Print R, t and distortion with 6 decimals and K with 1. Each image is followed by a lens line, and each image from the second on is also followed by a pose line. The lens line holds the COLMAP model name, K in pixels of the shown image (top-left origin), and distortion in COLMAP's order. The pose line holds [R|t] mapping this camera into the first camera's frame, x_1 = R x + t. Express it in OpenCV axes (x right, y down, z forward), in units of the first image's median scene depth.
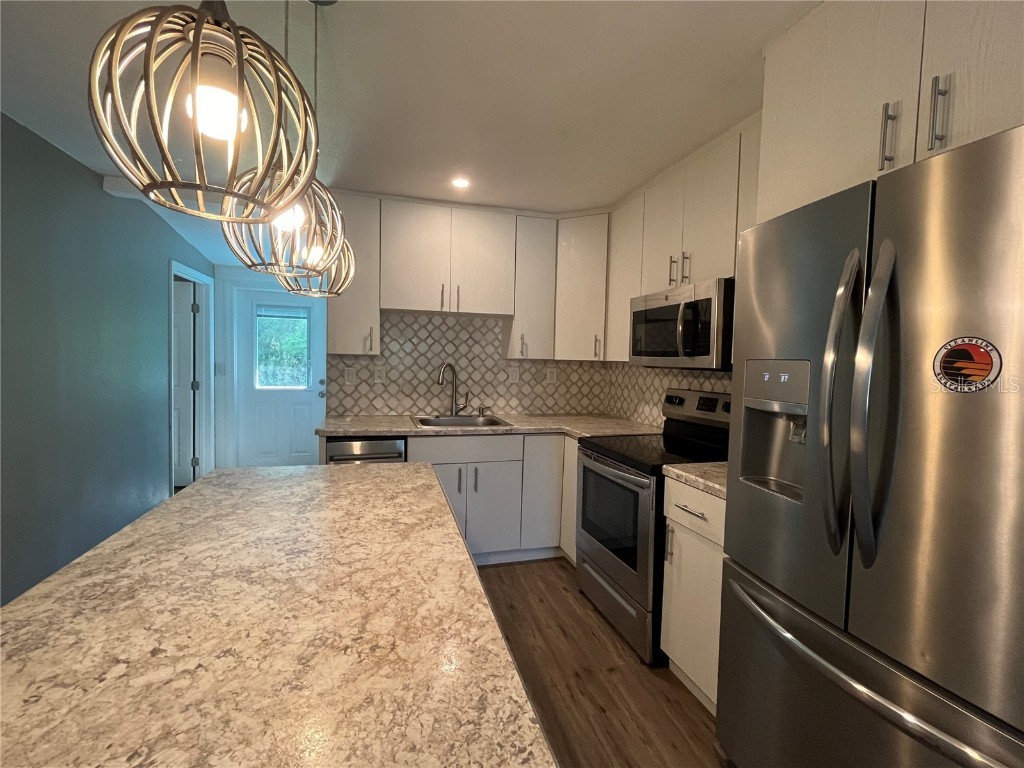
lens RADIAL K [[467.0, 0, 512.0], [0, 467.0, 384.0], [0, 0, 1]] dist [-0.001171, -0.000112]
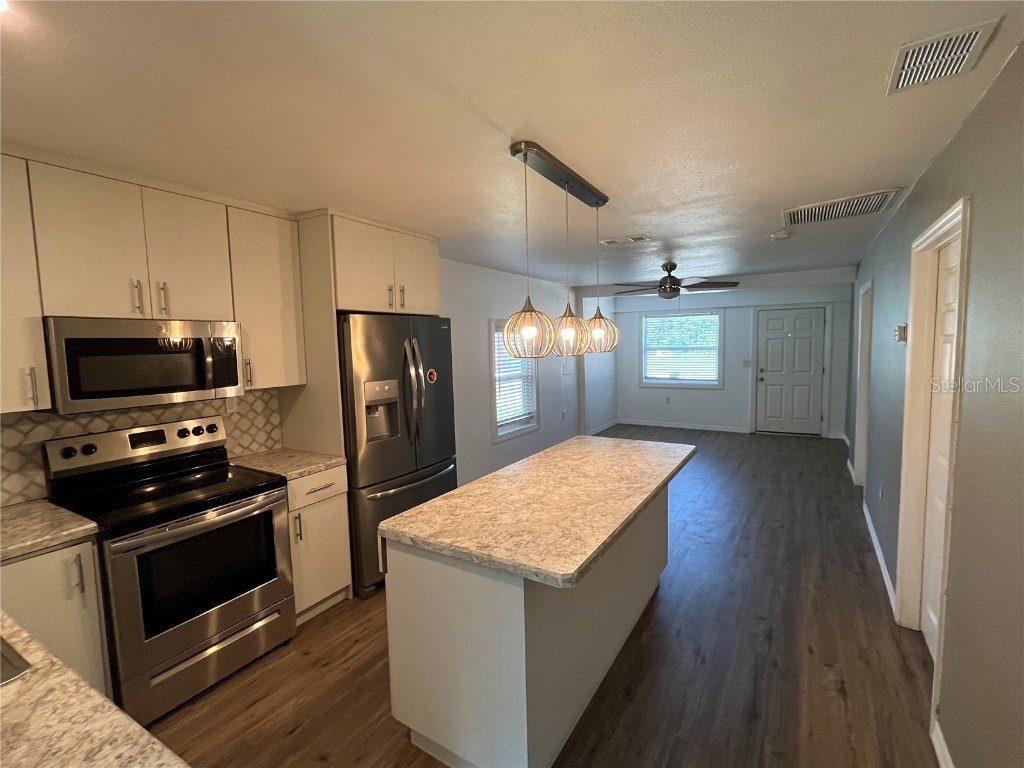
lens RADIAL K [[467.0, 0, 512.0], [0, 467.0, 384.0], [0, 0, 1]] dist [-0.001171, -0.000112]
pose [[-0.686382, -0.072506, 0.723618, -1.527956], [0.044761, 0.988919, 0.141546, -0.334594], [-0.725862, 0.129545, -0.675531, 2.140907]]
